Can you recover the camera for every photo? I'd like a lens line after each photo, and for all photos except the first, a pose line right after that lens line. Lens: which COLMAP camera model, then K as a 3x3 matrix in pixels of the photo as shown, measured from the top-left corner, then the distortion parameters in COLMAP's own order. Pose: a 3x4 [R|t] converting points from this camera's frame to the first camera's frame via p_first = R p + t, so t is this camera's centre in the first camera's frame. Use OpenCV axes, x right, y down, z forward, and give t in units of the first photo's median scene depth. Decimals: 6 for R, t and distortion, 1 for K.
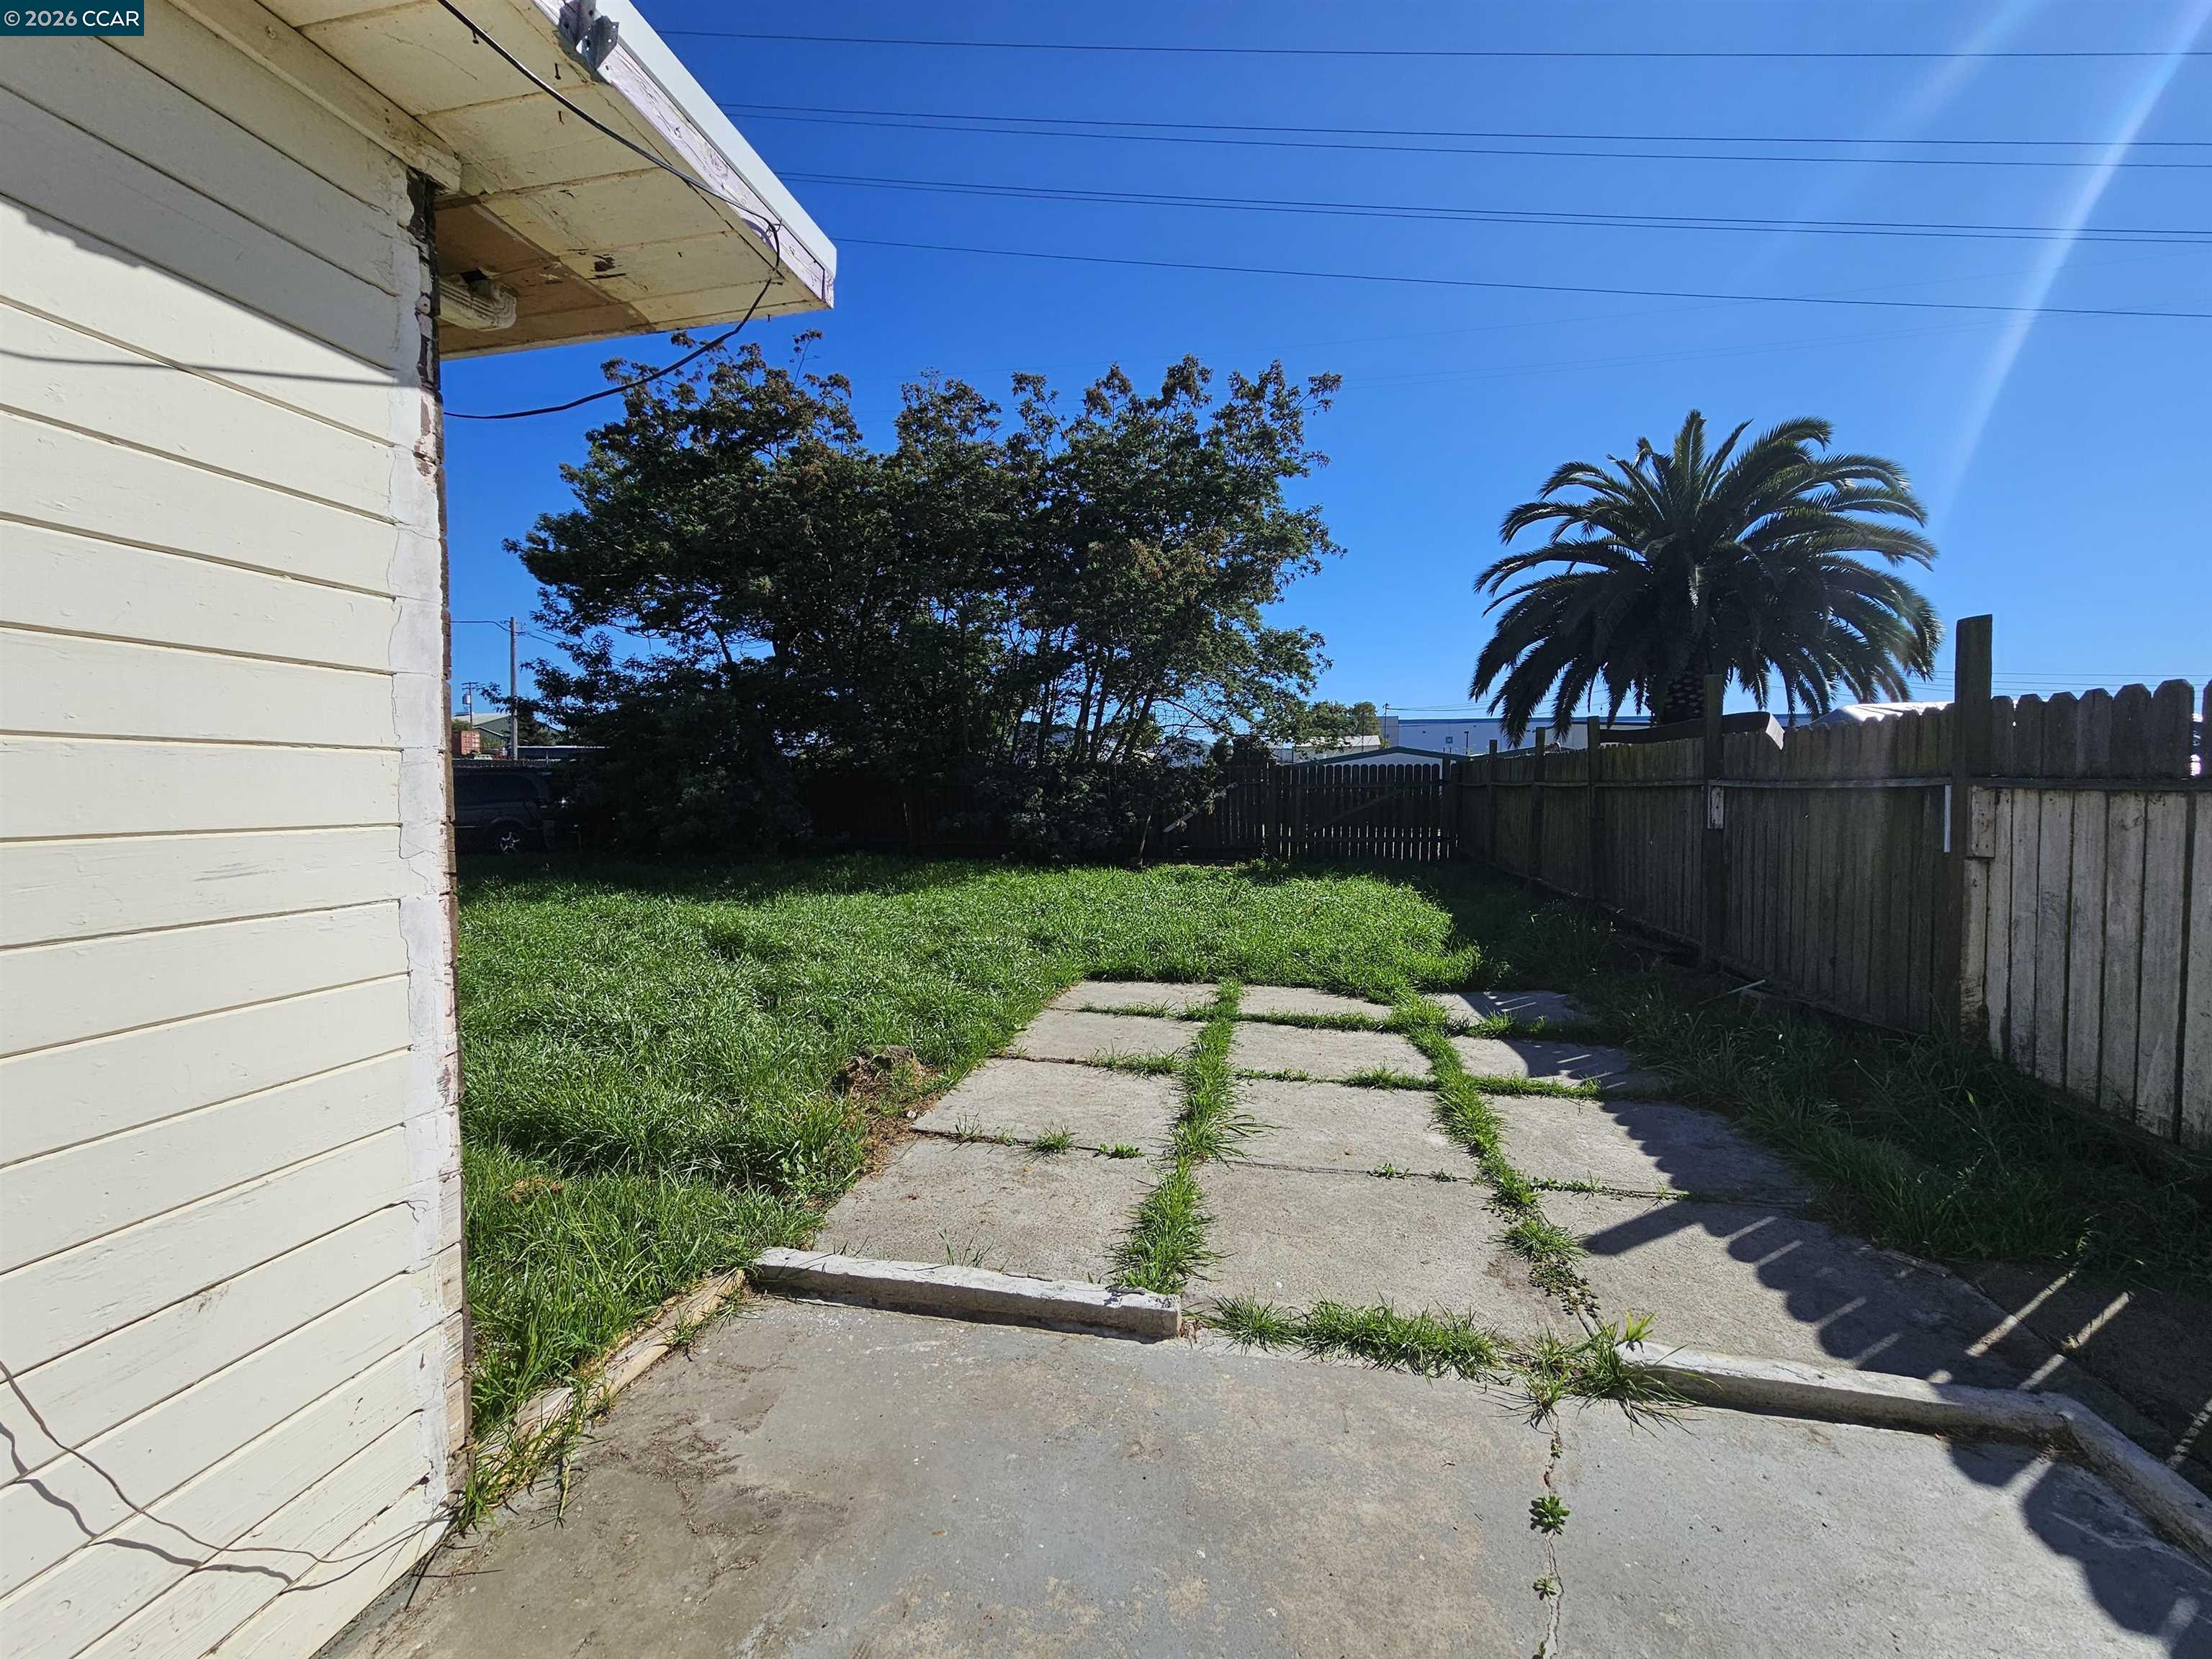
lens RADIAL K [[908.2, 0, 1104.5], [0, 908.2, 821.6], [0, 0, 1]] dist [-0.001960, 0.000063]
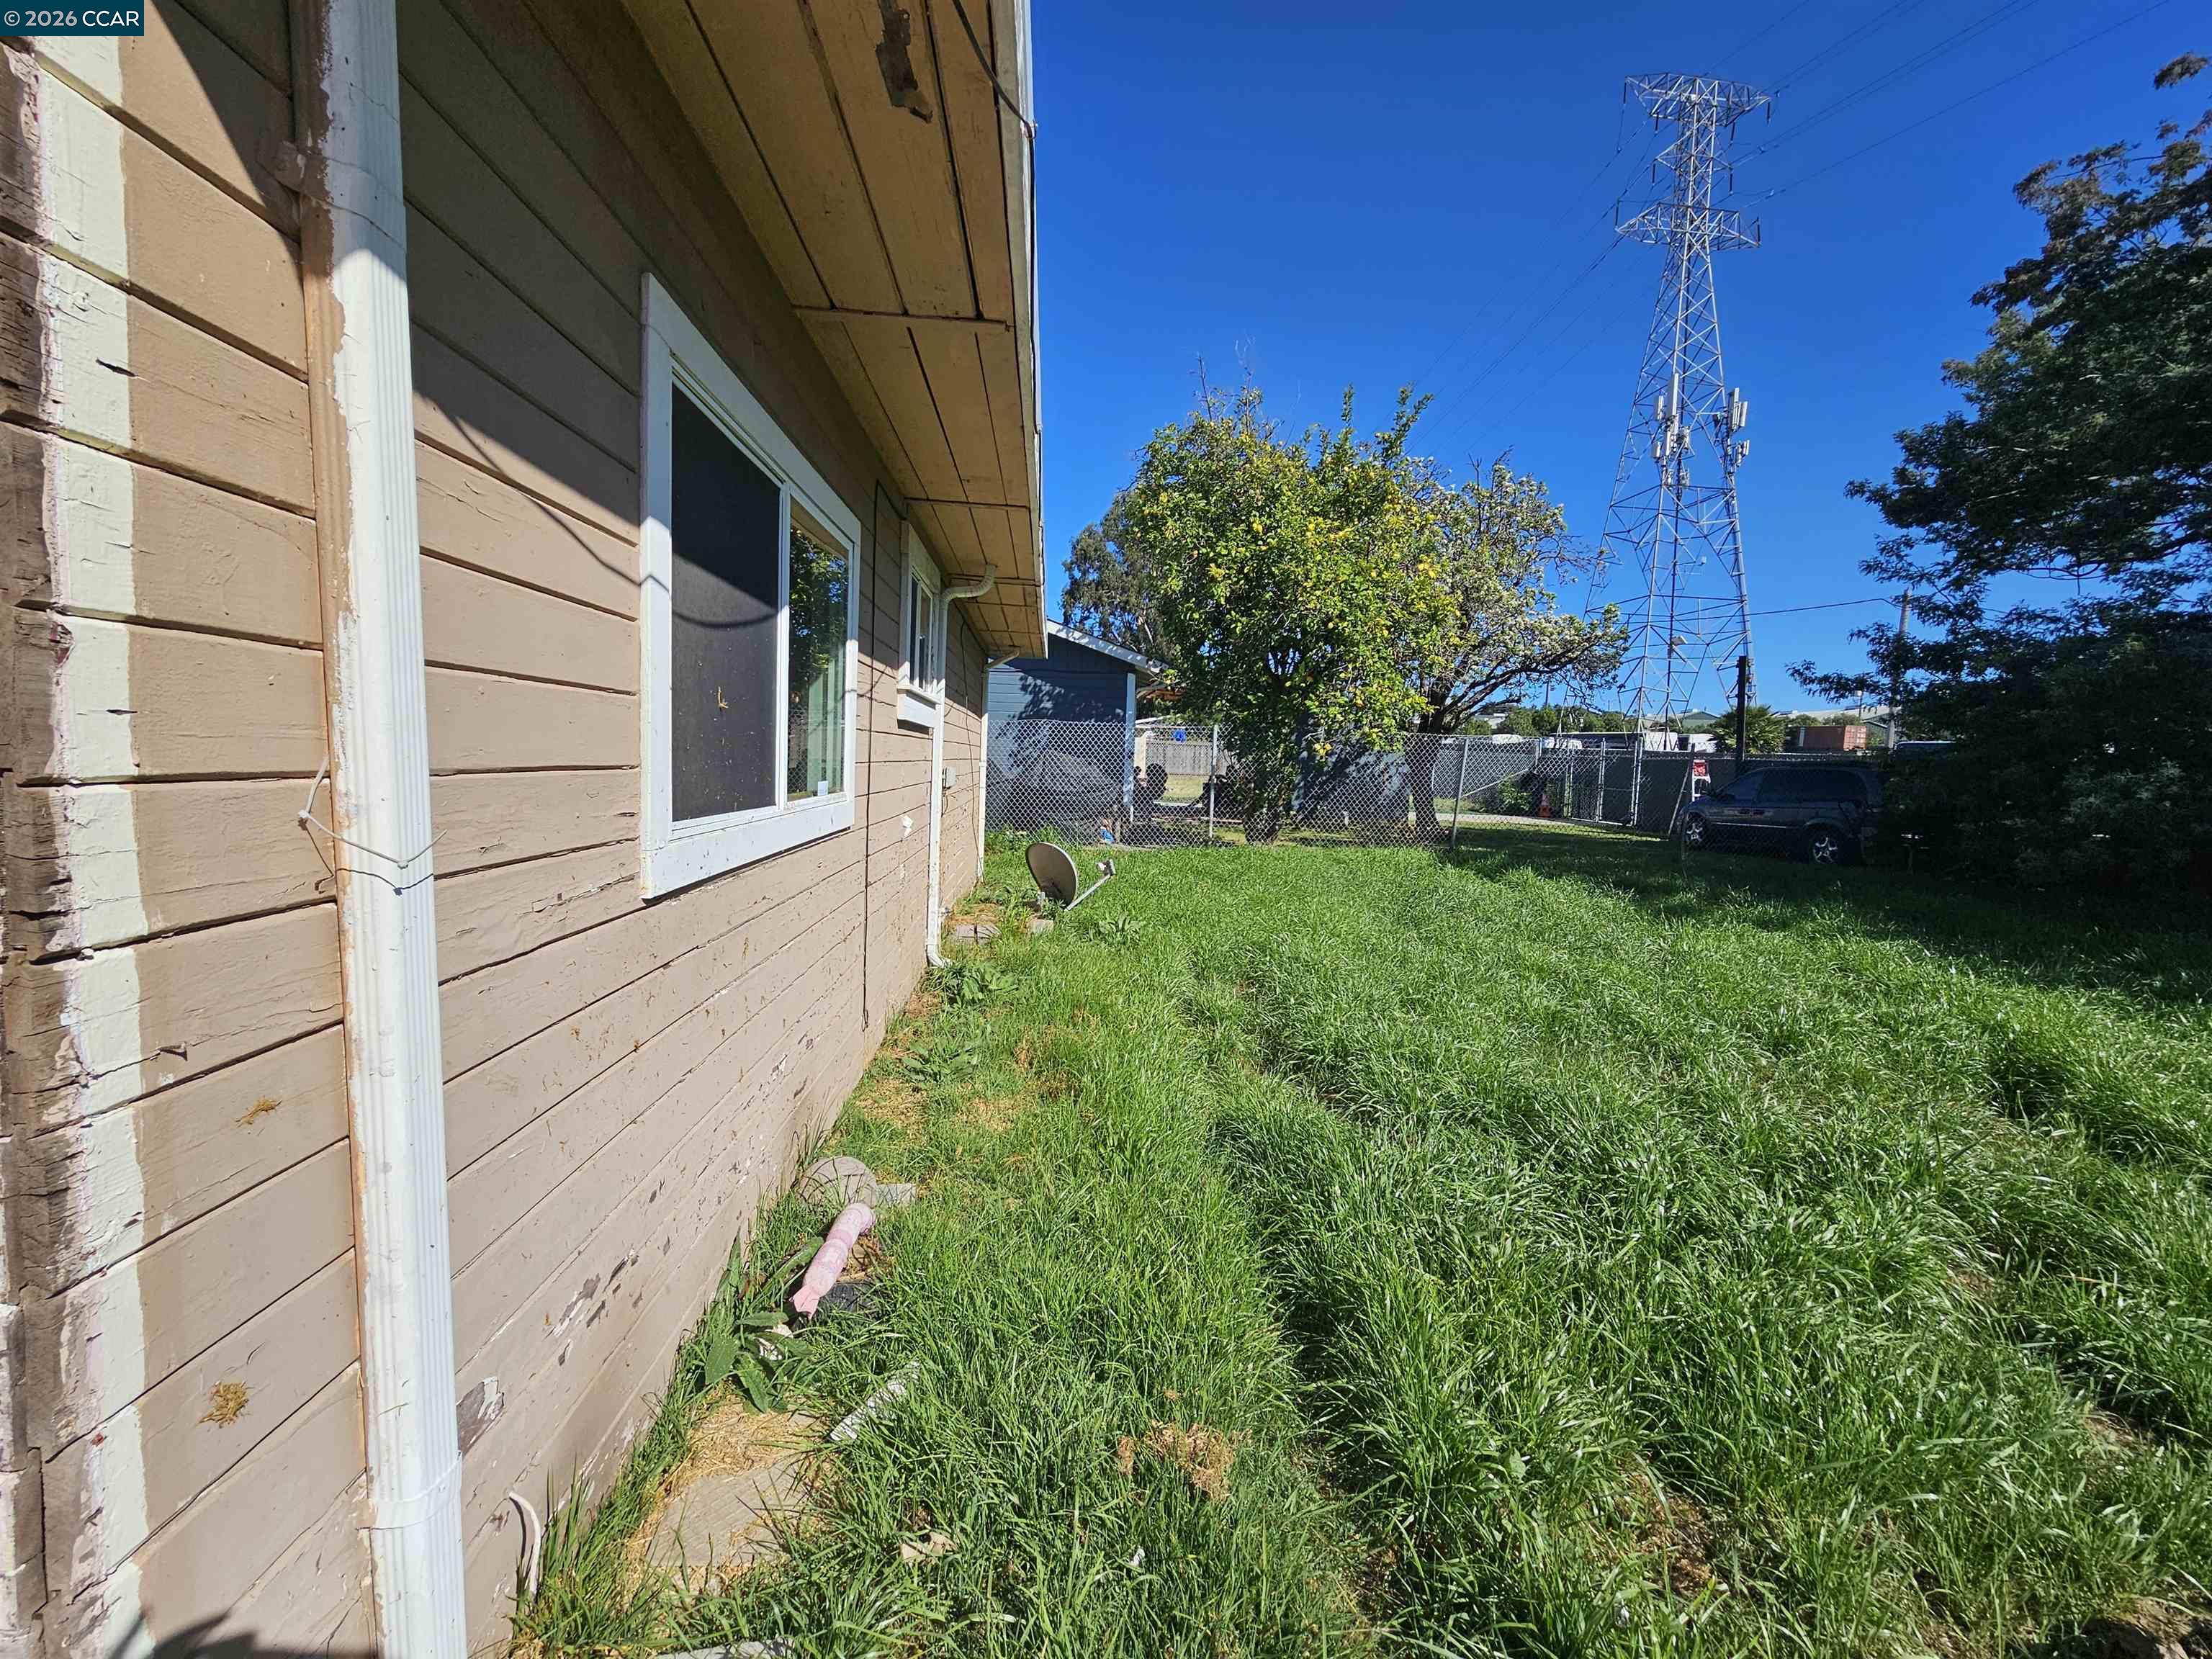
lens RADIAL K [[908.2, 0, 1104.5], [0, 908.2, 821.6], [0, 0, 1]] dist [-0.001960, 0.000063]
pose [[0.262243, 0.077415, -0.961892, -0.025798], [-0.074281, 0.995439, 0.059864, -0.004630], [0.962139, 0.055751, 0.266798, 0.159576]]
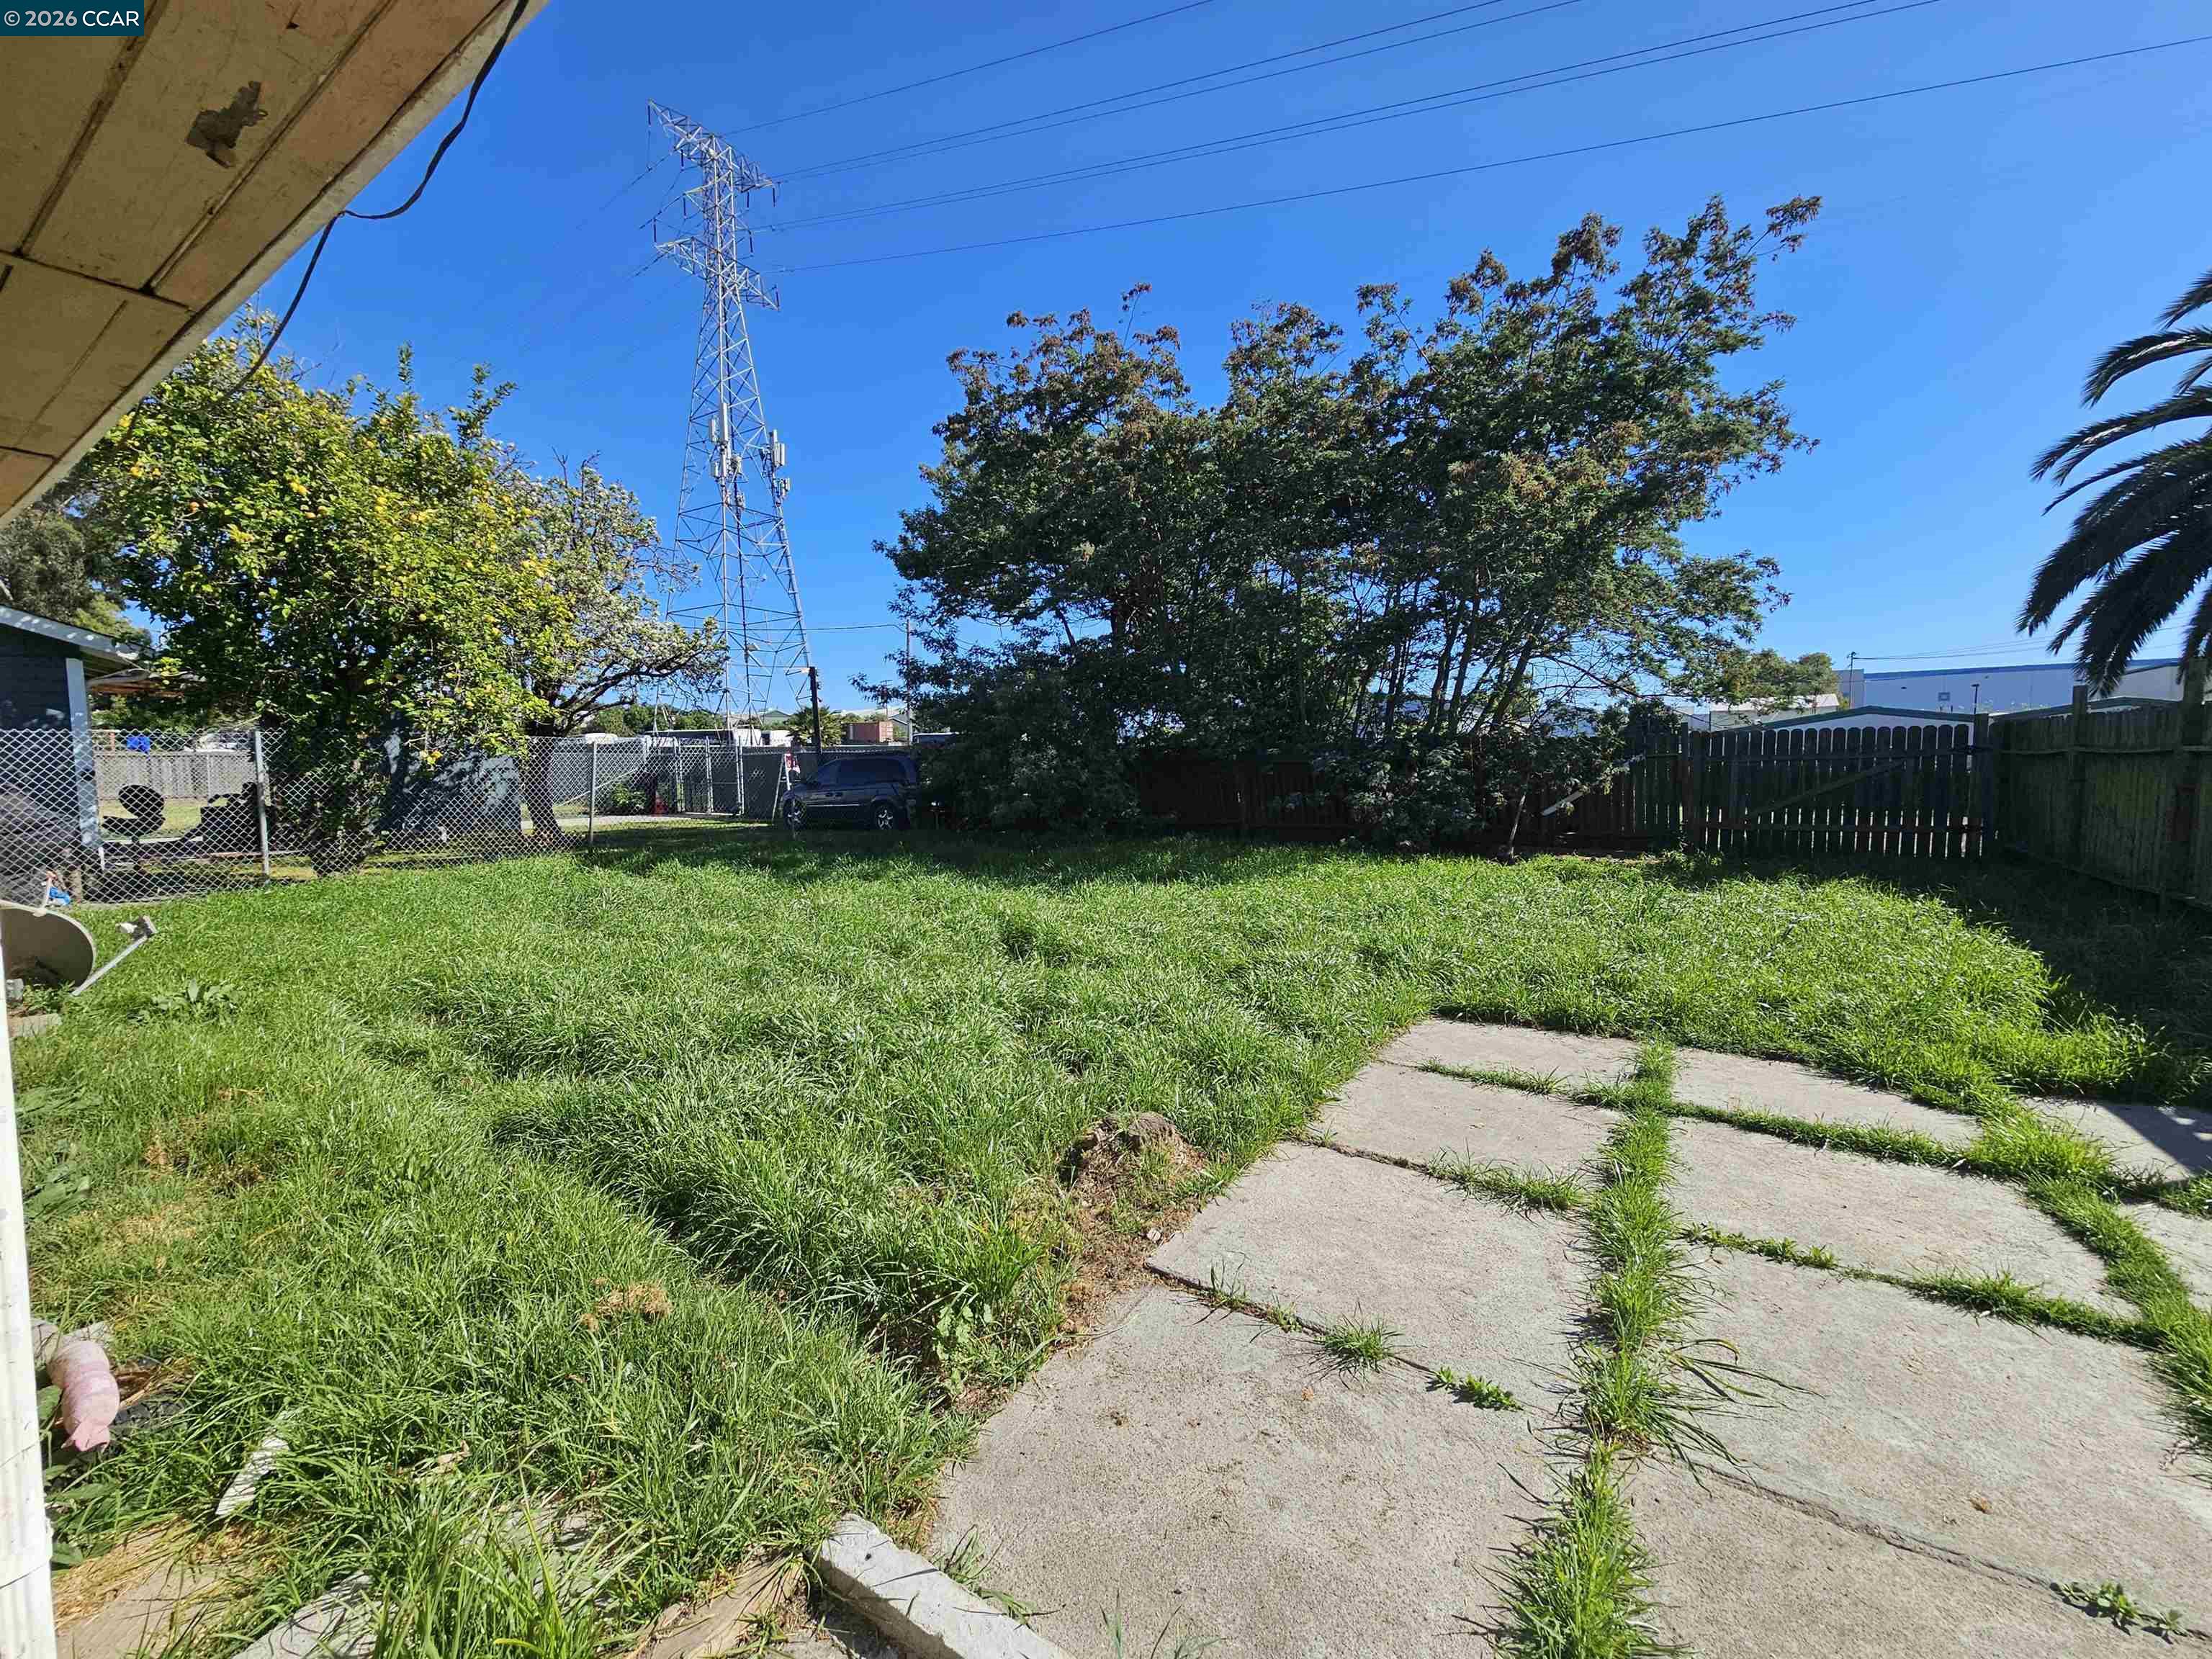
lens RADIAL K [[908.2, 0, 1104.5], [0, 908.2, 821.6], [0, 0, 1]] dist [-0.001960, 0.000063]
pose [[0.928641, 0.011556, -0.370798, 0.001802], [-0.002563, 0.999691, 0.024738, -0.003073], [0.370970, -0.022023, 0.928384, 0.093546]]
